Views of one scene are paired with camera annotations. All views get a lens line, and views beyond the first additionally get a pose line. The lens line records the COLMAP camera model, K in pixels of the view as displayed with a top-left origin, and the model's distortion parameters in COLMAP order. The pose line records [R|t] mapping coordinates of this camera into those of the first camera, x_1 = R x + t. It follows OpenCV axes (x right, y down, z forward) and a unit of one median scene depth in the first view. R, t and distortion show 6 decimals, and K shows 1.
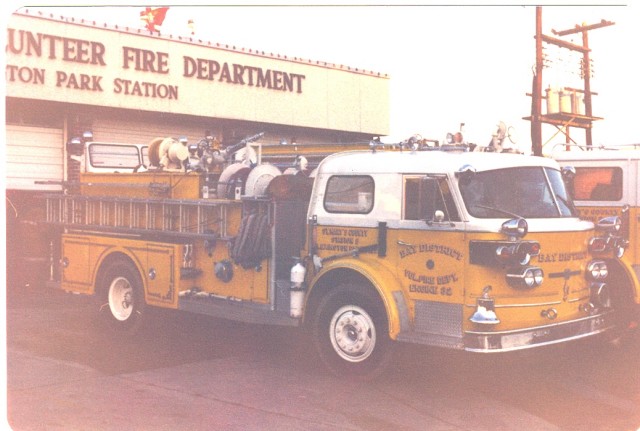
lens RADIAL K [[895.0, 0, 320.0], [0, 895.0, 215.5], [0, 0, 1]] dist [-0.071337, -0.012590]
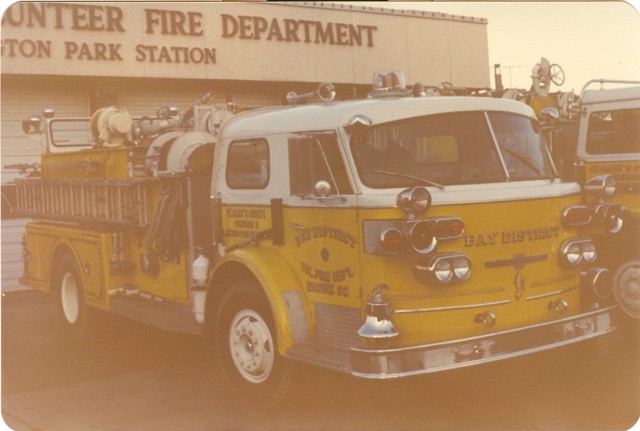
lens RADIAL K [[920.9, 0, 320.0], [0, 920.9, 215.5], [0, 0, 1]] dist [-0.059061, -0.052001]
pose [[0.978644, -0.043254, -0.200962, 0.217913], [0.049956, 0.998348, 0.028400, 0.001113], [0.199401, -0.037833, 0.979187, 0.209102]]
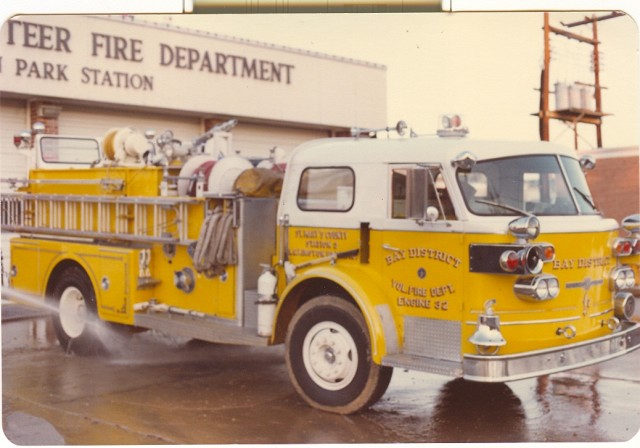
lens RADIAL K [[910.0, 0, 320.0], [0, 910.0, 224.0], [0, 0, 1]] dist [-0.086009, 0.091655]
pose [[0.999975, -0.005708, -0.004126, 0.026479], [0.005737, 0.999958, 0.007111, 0.002260], [0.004085, -0.007135, 0.999966, 0.127950]]
